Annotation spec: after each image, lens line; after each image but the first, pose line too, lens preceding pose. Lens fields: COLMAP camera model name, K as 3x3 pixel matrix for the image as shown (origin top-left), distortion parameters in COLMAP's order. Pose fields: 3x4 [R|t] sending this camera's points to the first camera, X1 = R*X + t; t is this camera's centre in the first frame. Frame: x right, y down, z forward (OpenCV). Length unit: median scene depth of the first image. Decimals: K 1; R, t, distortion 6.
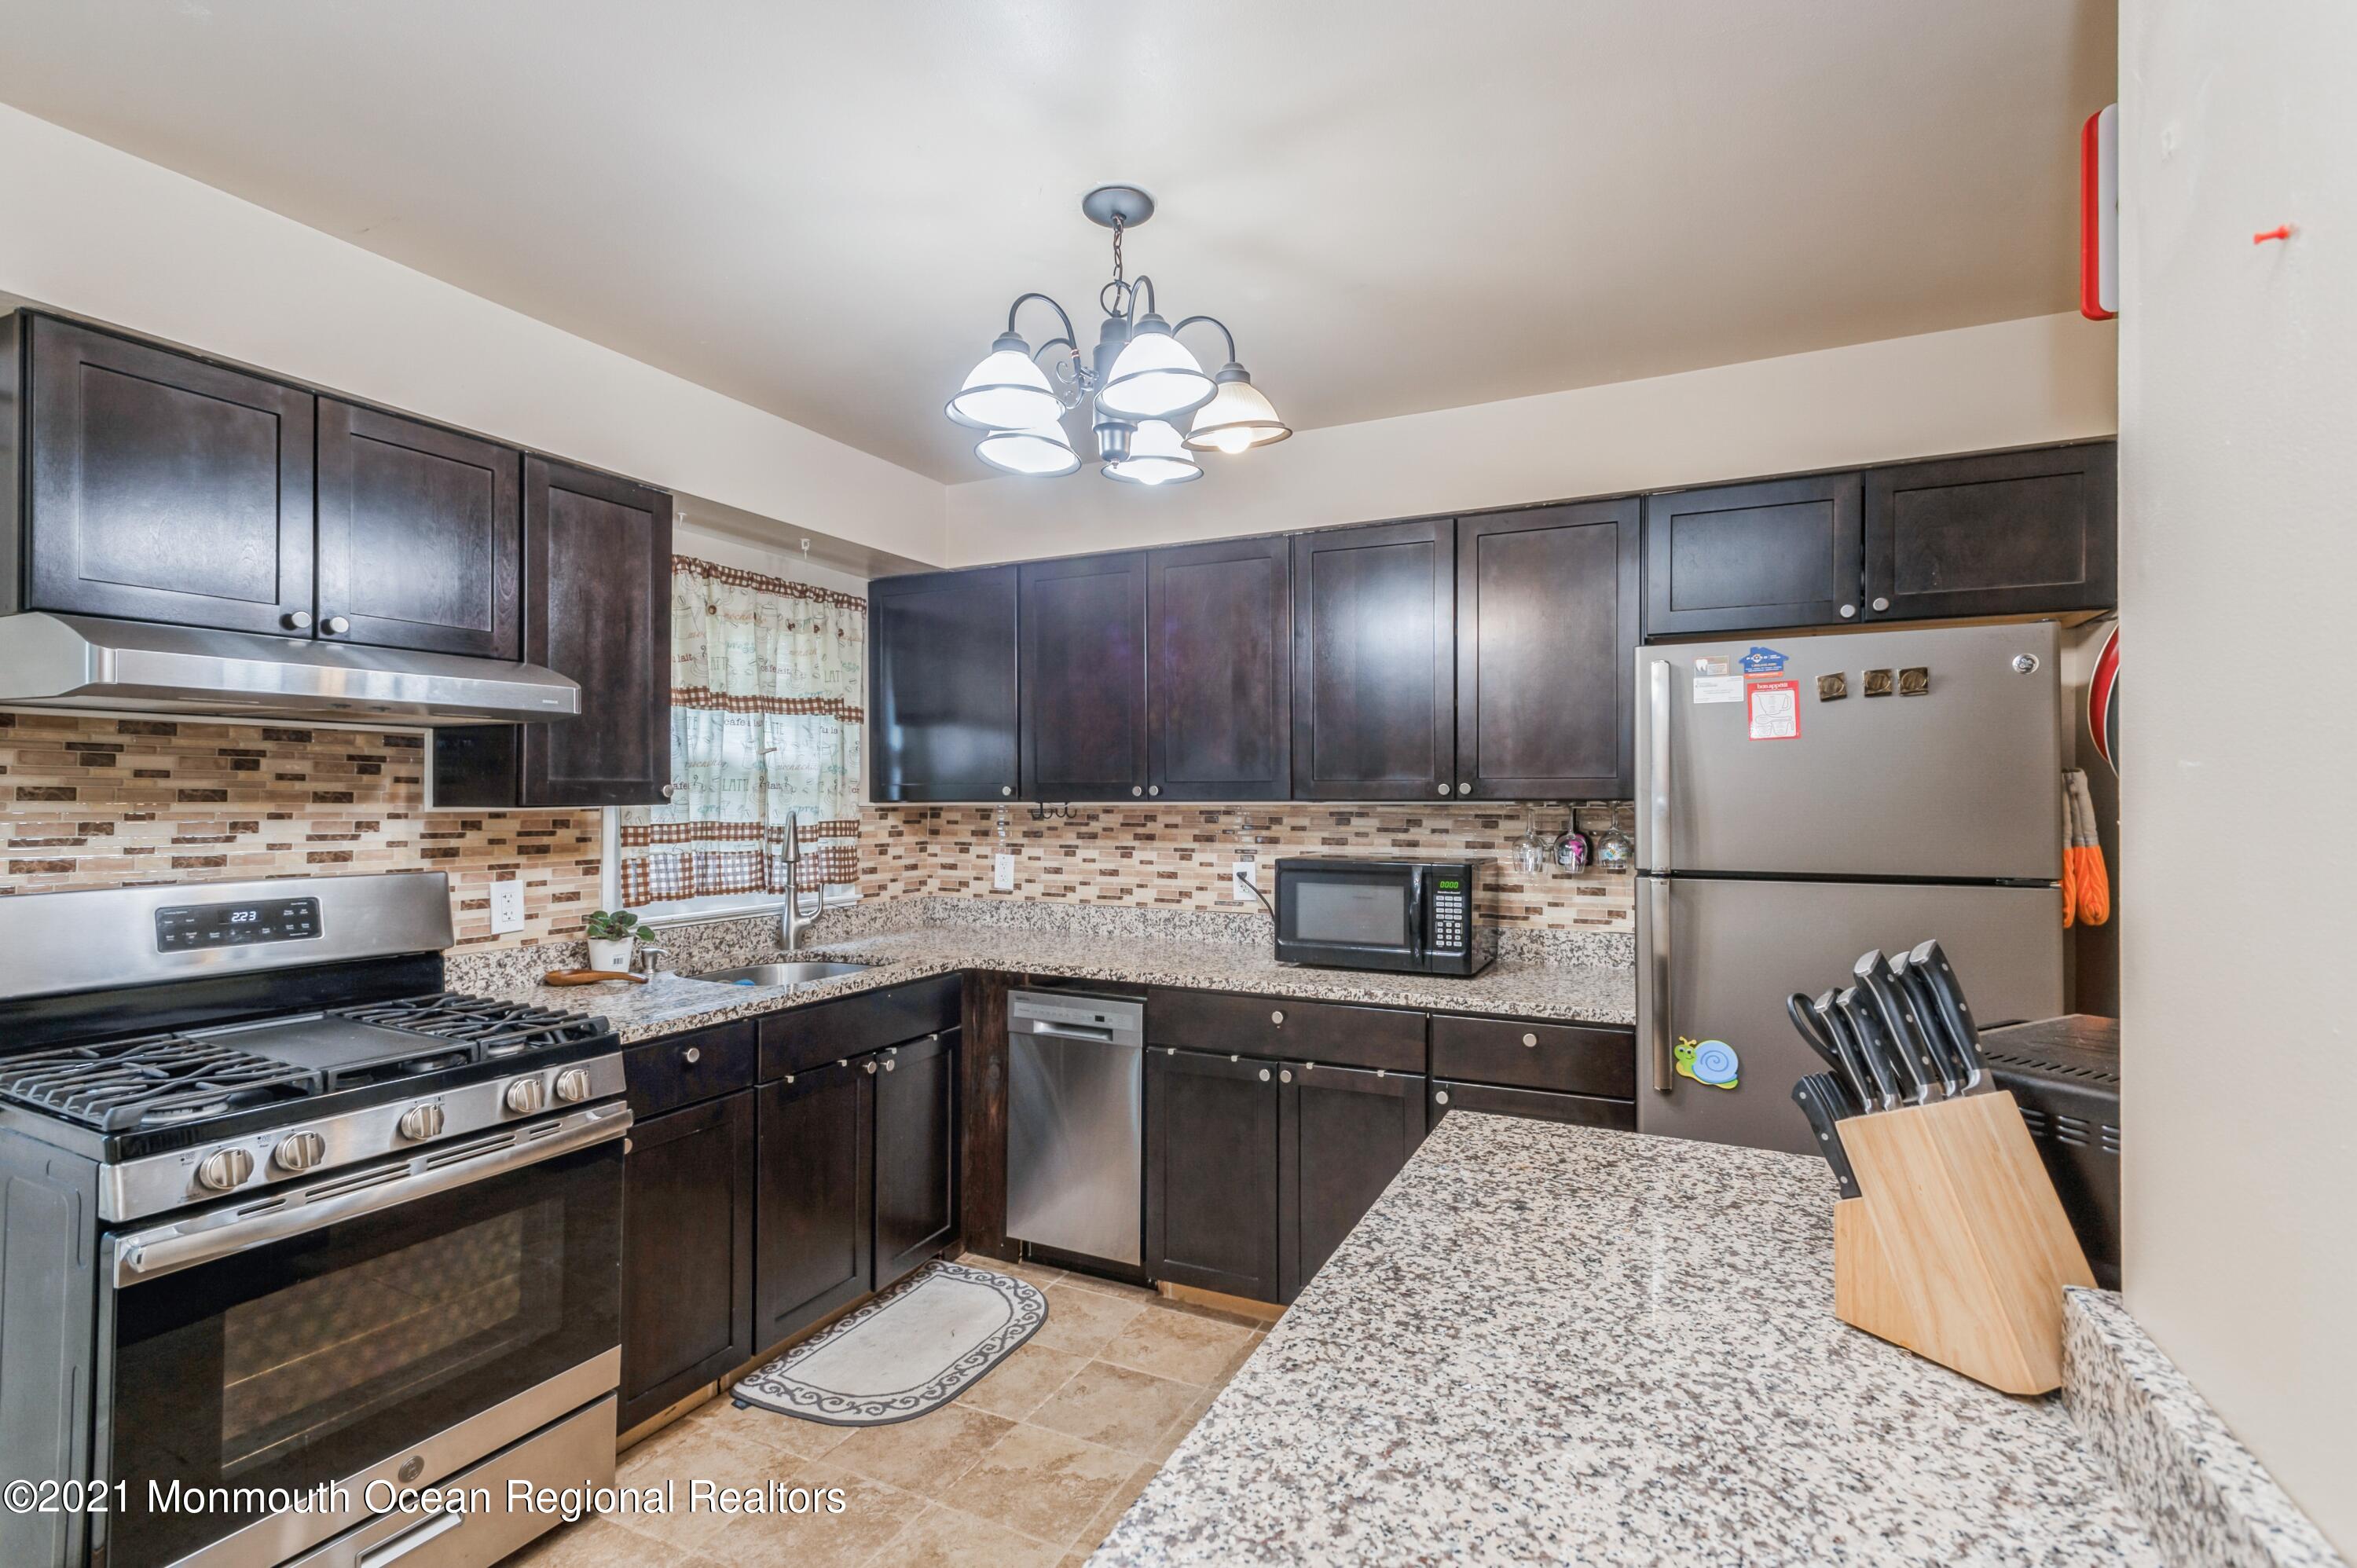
lens RADIAL K [[1106.7, 0, 1178.5], [0, 1106.7, 784.0], [0, 0, 1]] dist [0.012337, -0.000589]
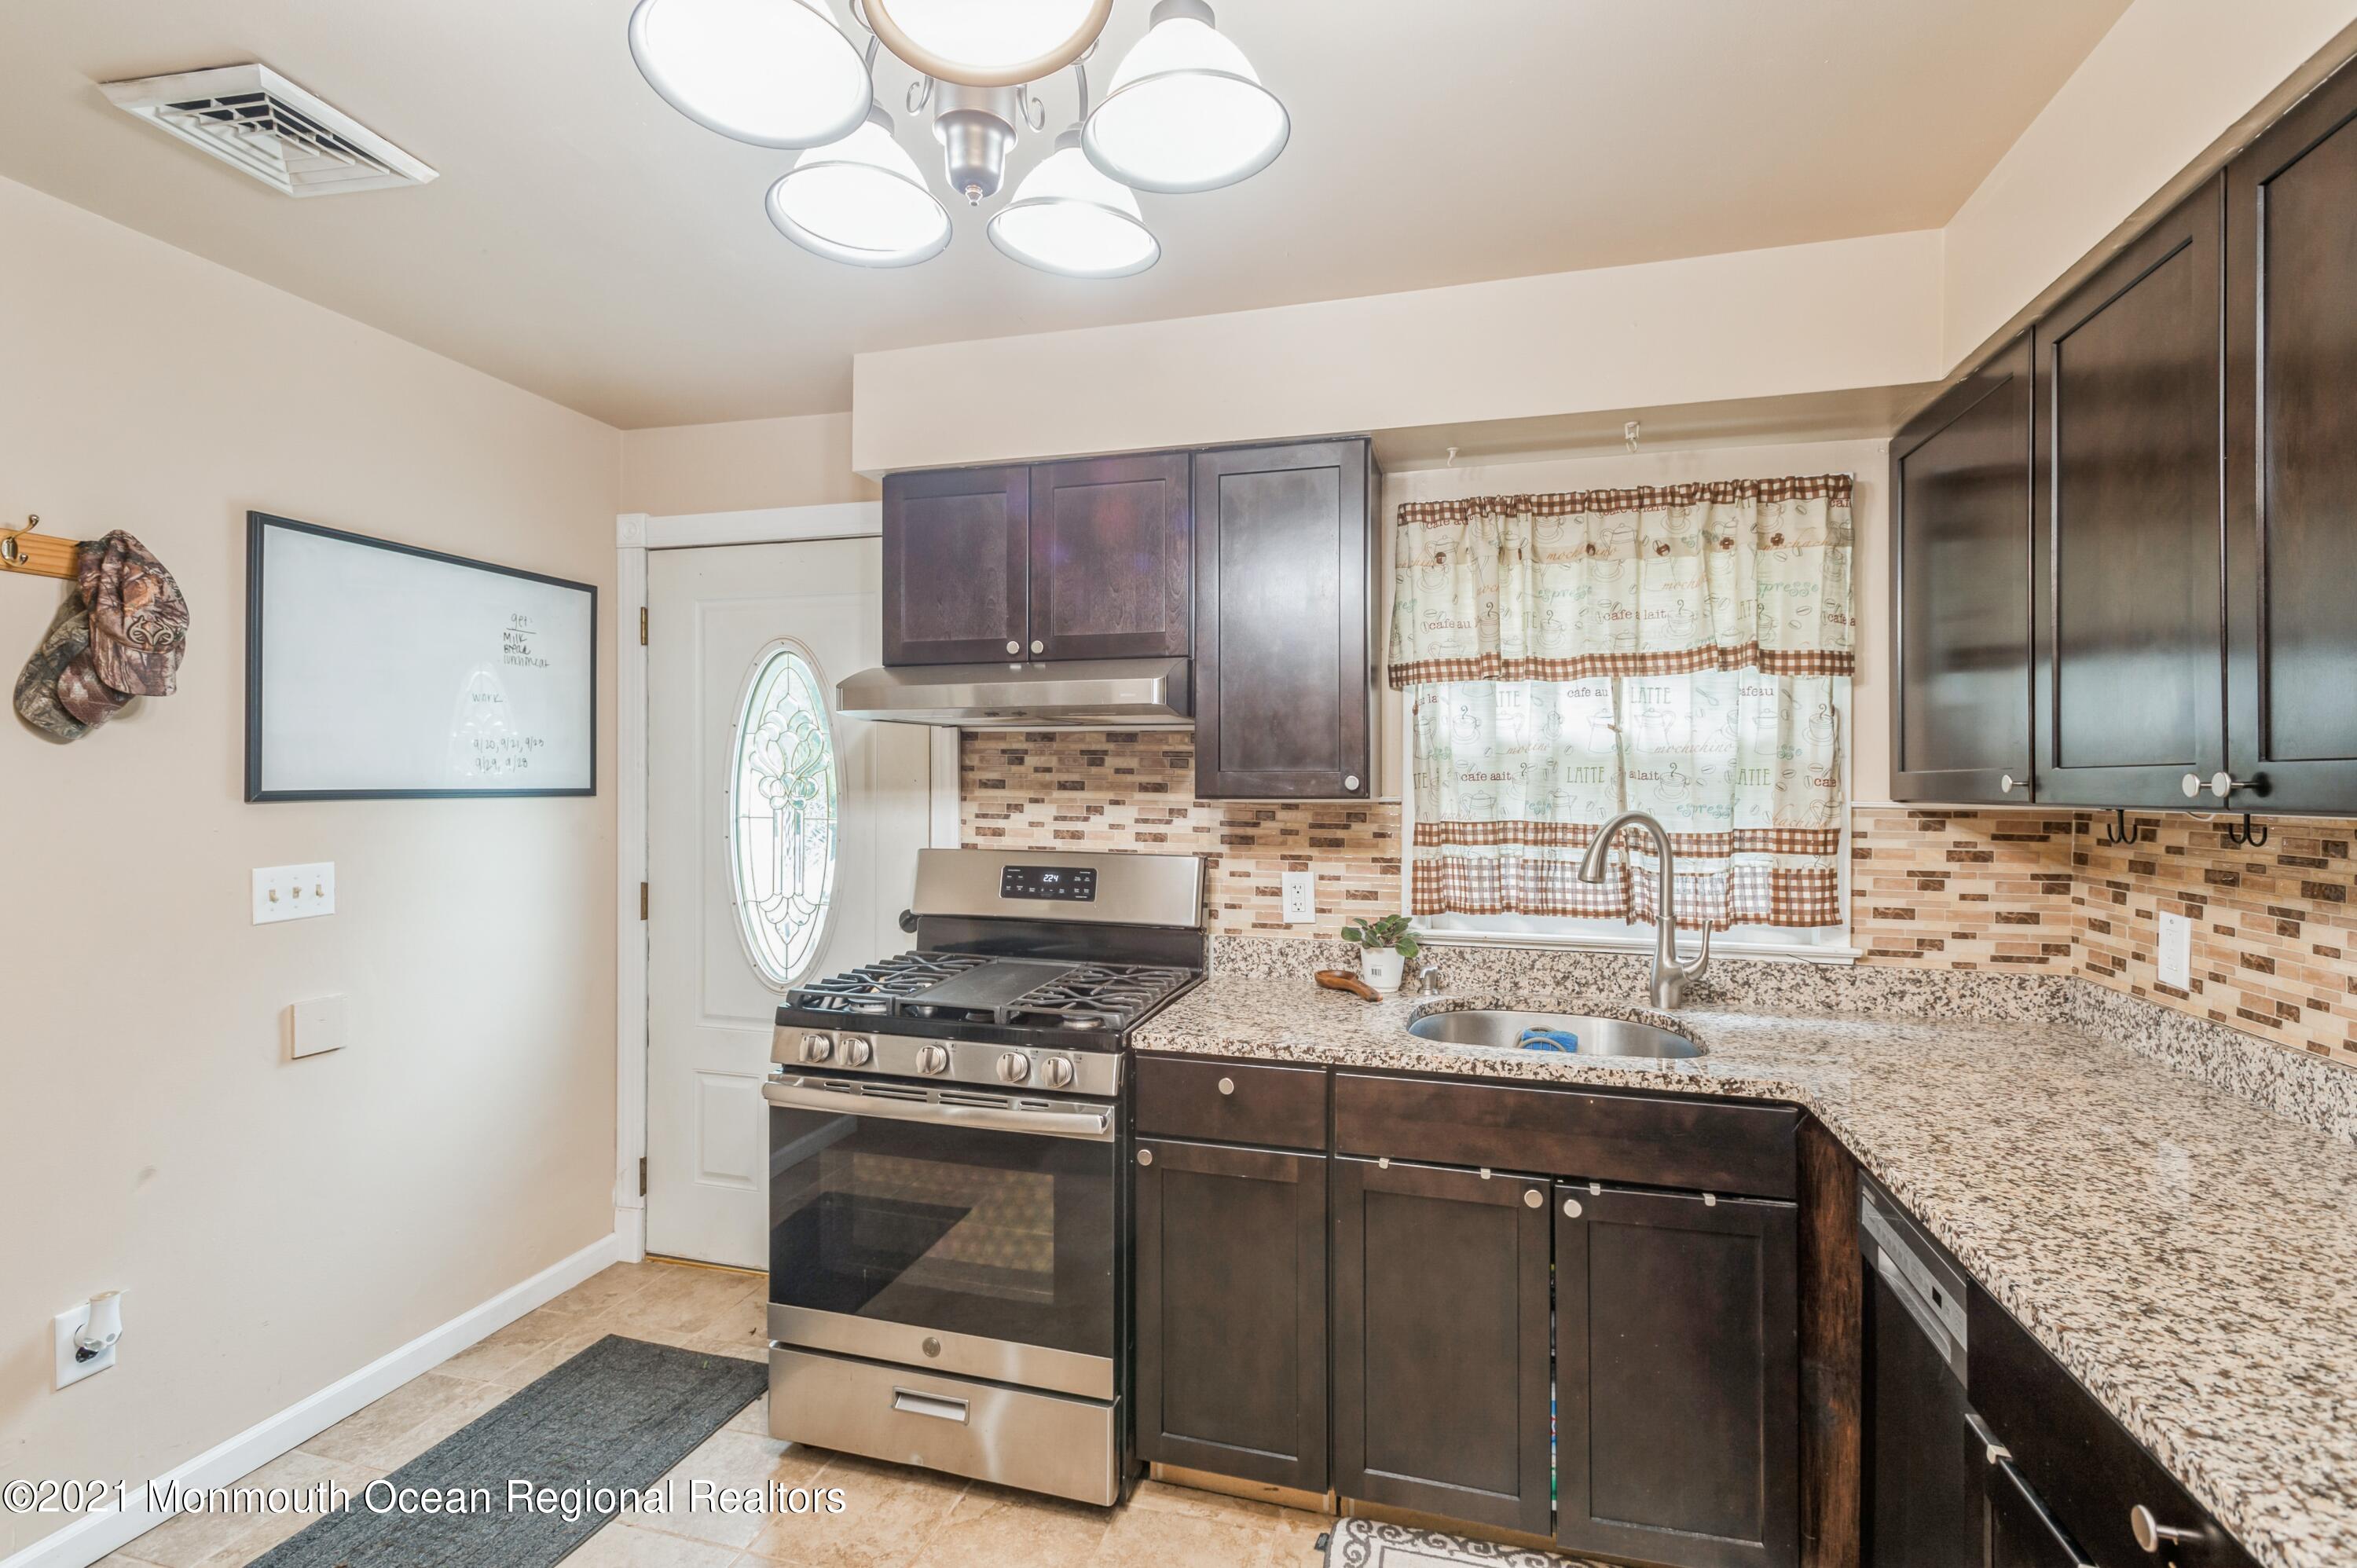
lens RADIAL K [[1106.7, 0, 1178.5], [0, 1106.7, 784.0], [0, 0, 1]] dist [0.012337, -0.000589]
pose [[0.179276, 0.002414, -0.983796, 0.334303], [0.005408, 0.999979, 0.003439, 0.003311], [0.983784, -0.005937, 0.179260, 0.658265]]
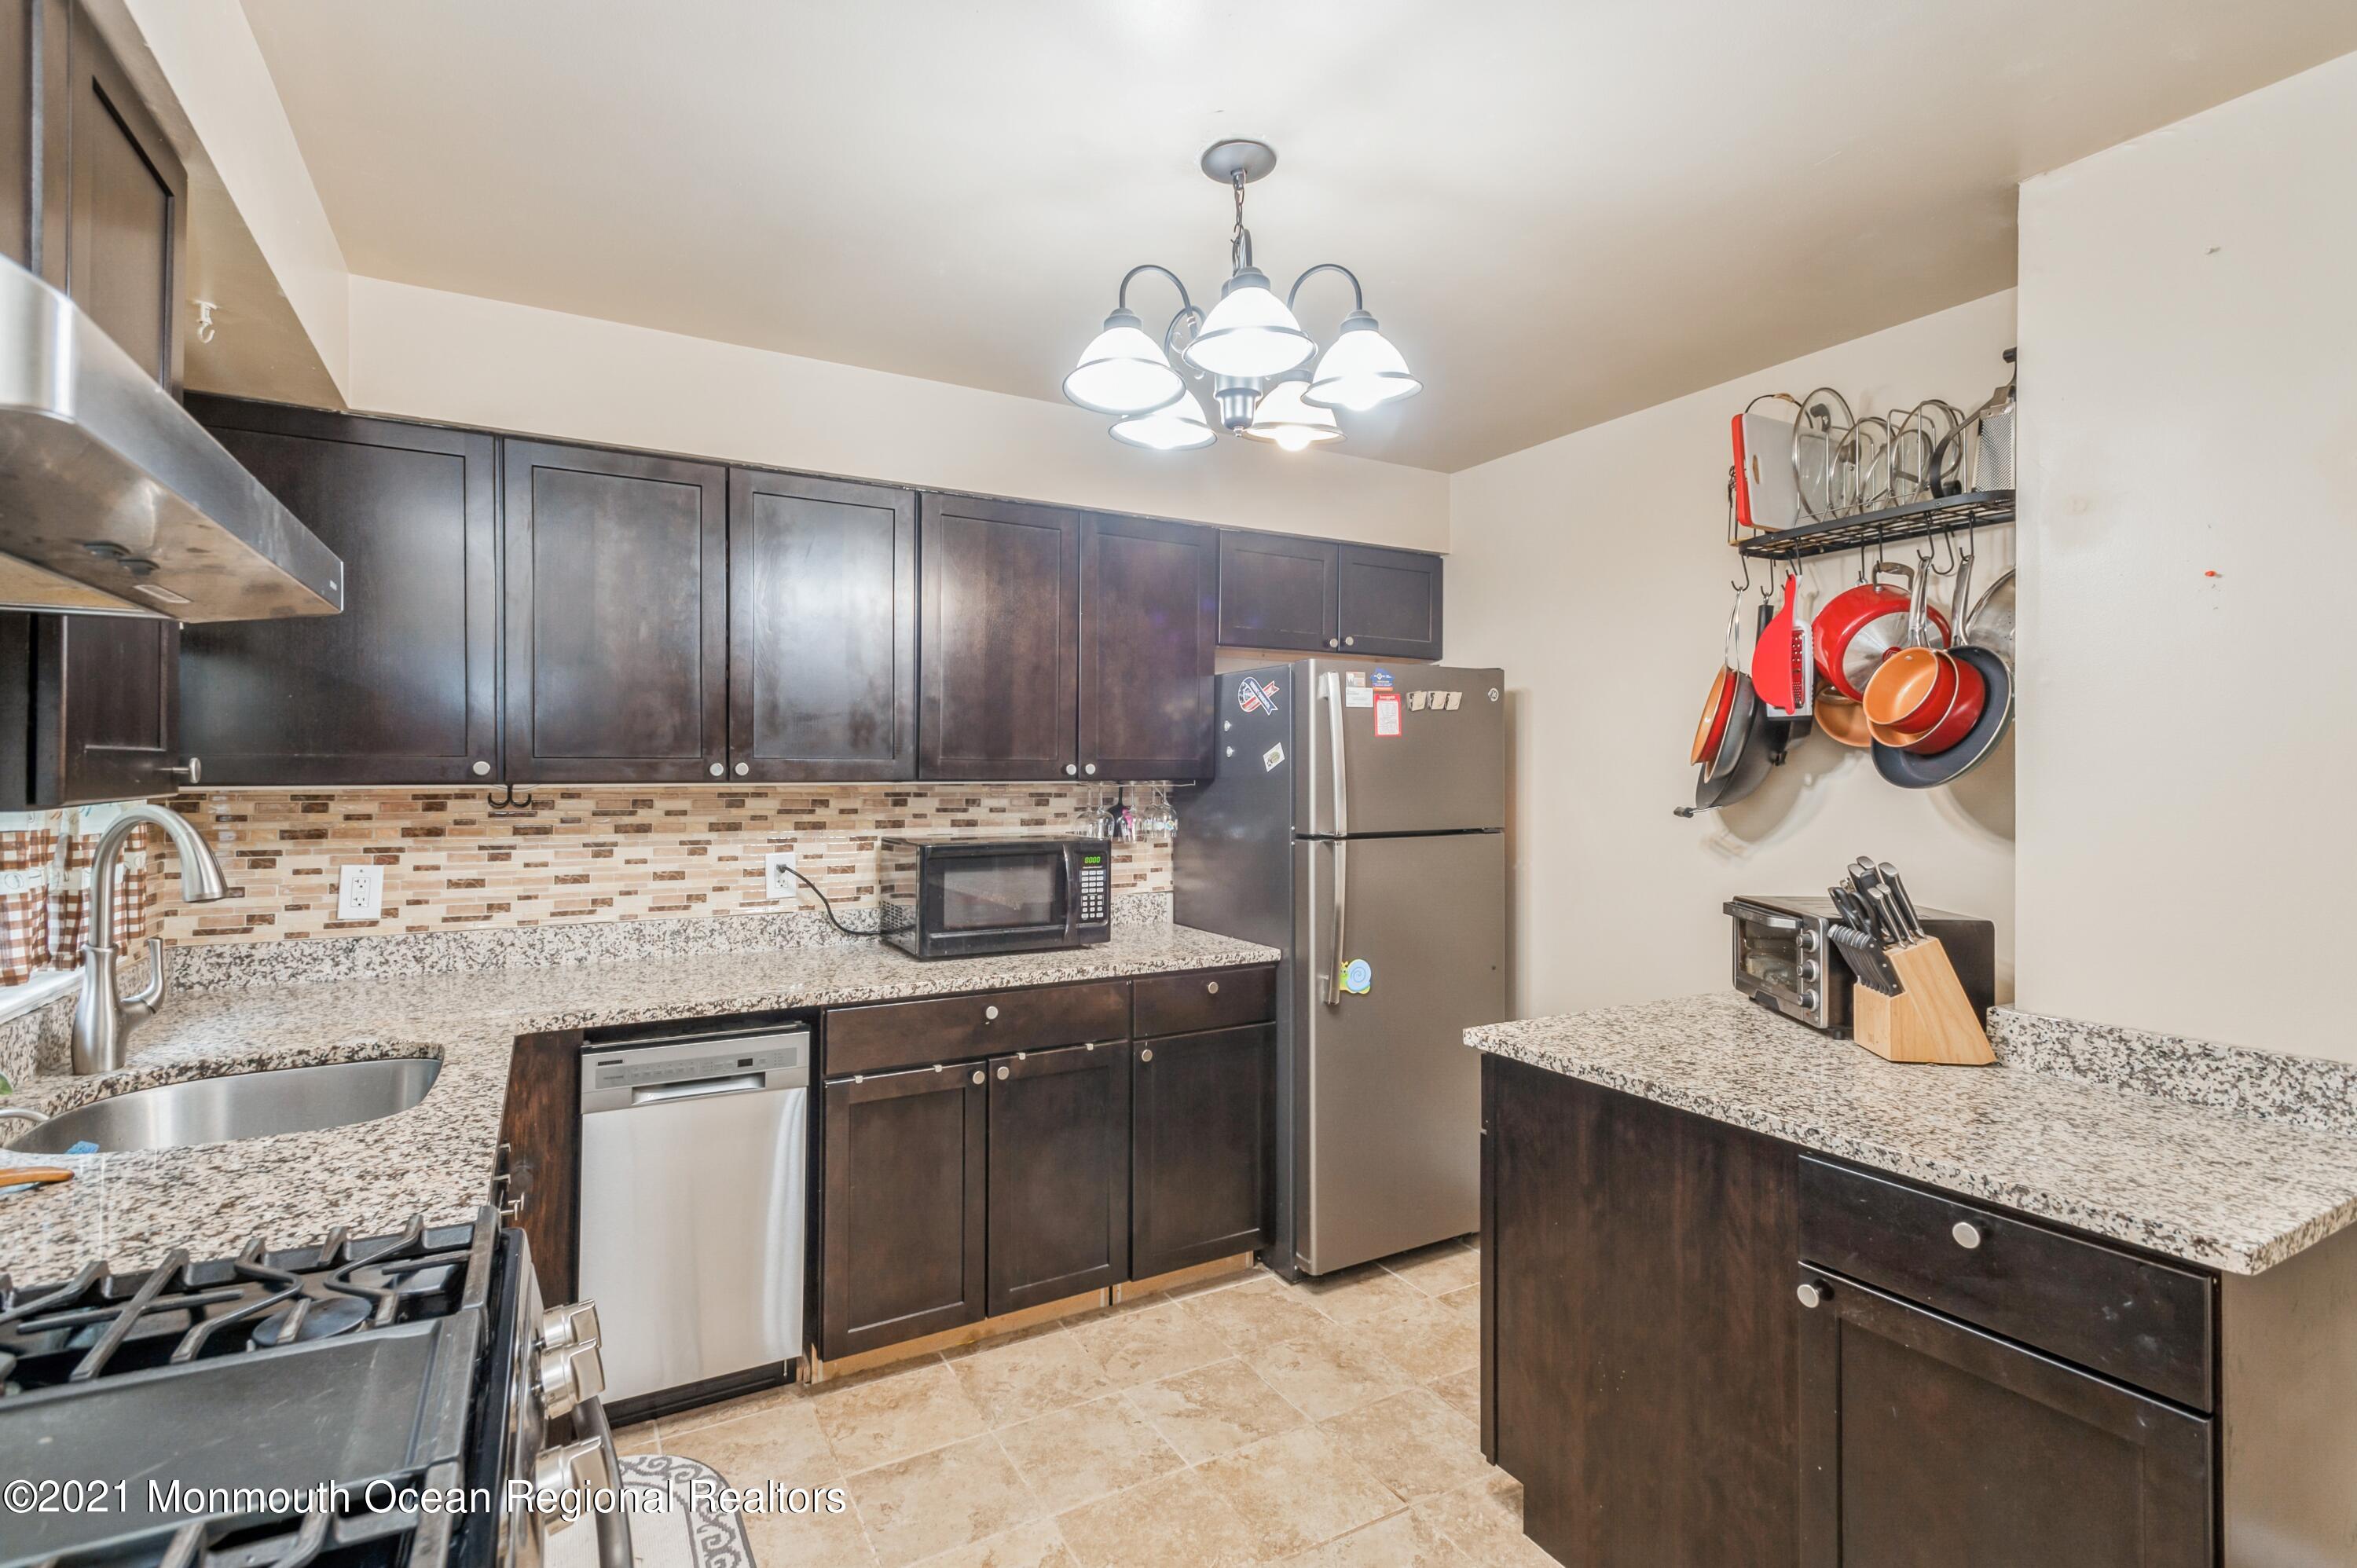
lens RADIAL K [[1109.8, 0, 1171.4], [0, 1109.8, 763.9], [0, 0, 1]] dist [0.012043, -0.000236]
pose [[0.568496, 0.007640, 0.822650, -0.577753], [-0.011678, 0.999931, -0.001217, -0.000149], [-0.822603, -0.008915, 0.568547, 0.331024]]
